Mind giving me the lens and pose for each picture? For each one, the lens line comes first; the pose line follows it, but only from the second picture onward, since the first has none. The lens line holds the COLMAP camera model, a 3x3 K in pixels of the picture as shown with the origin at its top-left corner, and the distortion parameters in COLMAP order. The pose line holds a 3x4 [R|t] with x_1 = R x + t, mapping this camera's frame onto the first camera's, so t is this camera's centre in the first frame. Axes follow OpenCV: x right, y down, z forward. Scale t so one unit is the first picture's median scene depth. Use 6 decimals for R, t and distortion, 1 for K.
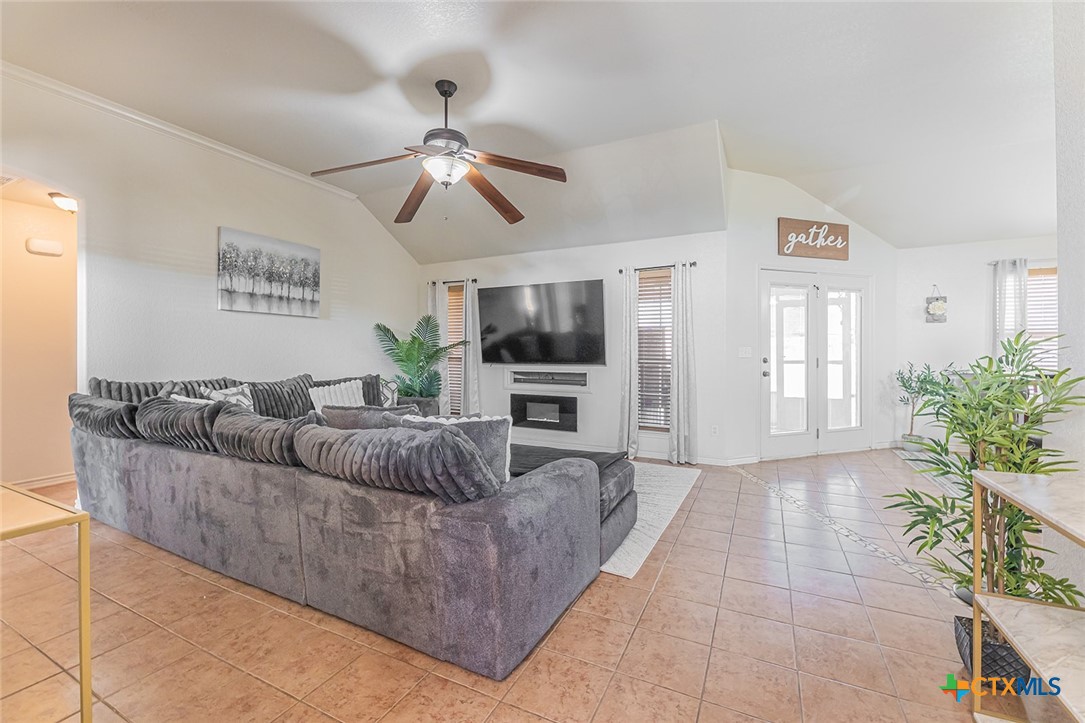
lens RADIAL K [[458.3, 0, 550.1], [0, 458.3, 353.5], [0, 0, 1]] dist [-0.000532, -0.013084]
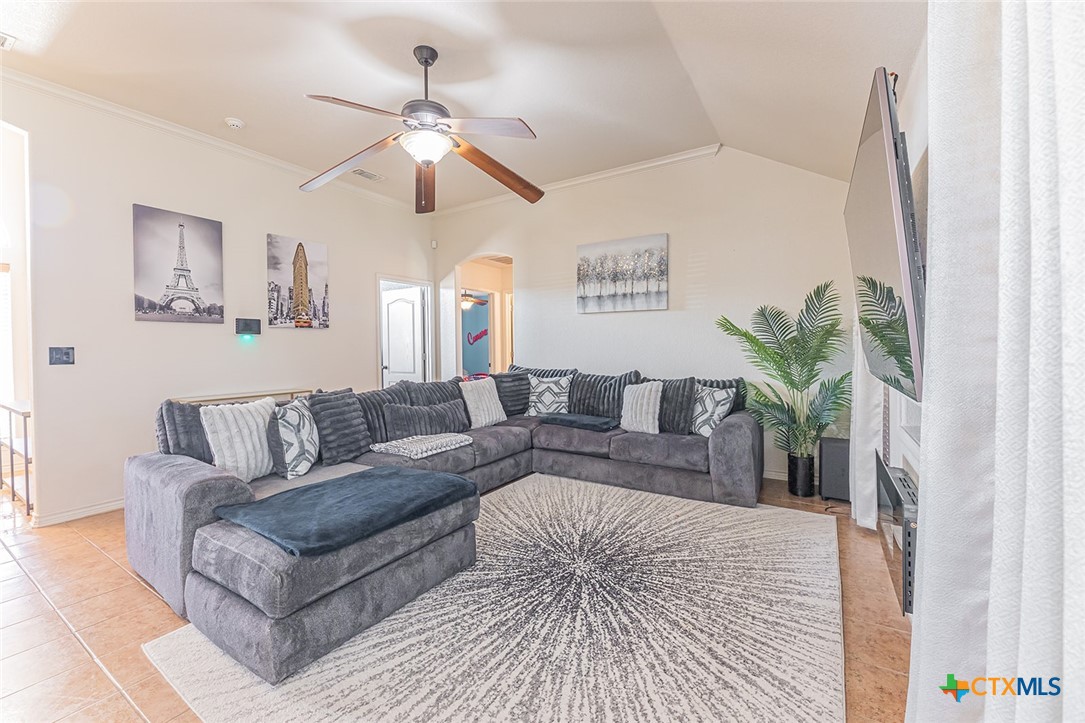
lens RADIAL K [[449.3, 0, 540.2], [0, 449.3, 354.7], [0, 0, 1]] dist [-0.001421, -0.004020]
pose [[-0.132581, 0.015367, -0.991053, 0.418454], [0.002568, 0.999882, 0.015160, -0.003358], [0.991169, -0.000535, -0.132605, 0.898699]]
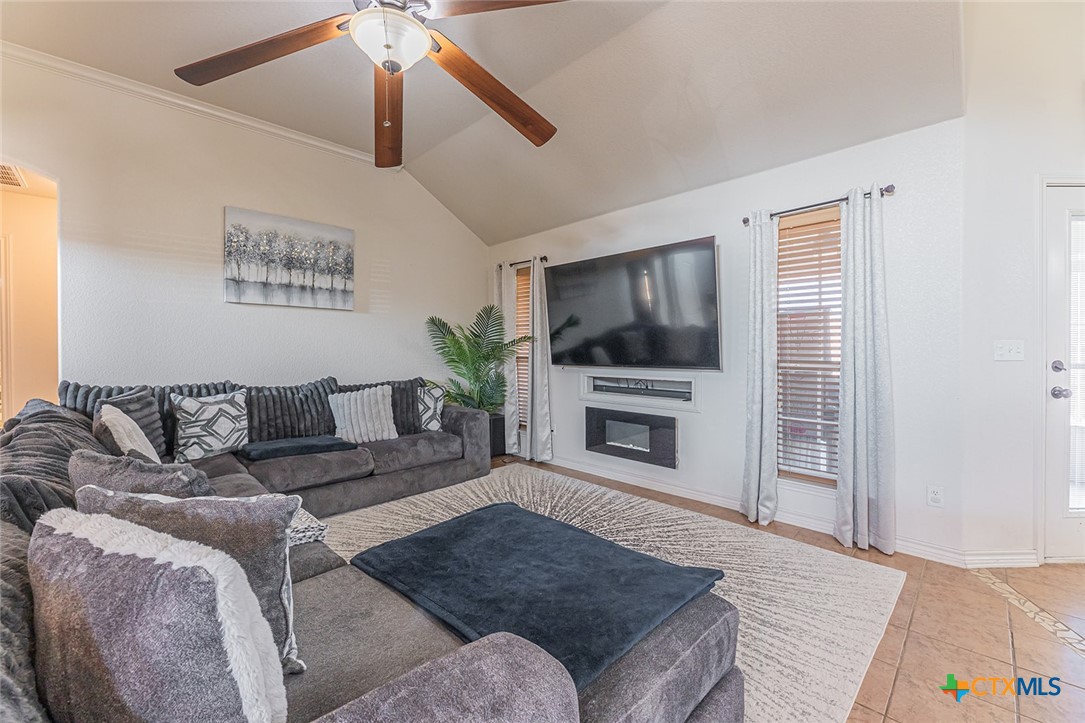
lens RADIAL K [[450.6, 0, 527.4], [0, 450.6, 352.7], [0, 0, 1]] dist [-0.002438, -0.003332]
pose [[0.938340, -0.000051, -0.345713, 0.091247], [0.000959, 0.999997, 0.002458, -0.001607], [0.345712, -0.002638, 0.938337, 0.337431]]
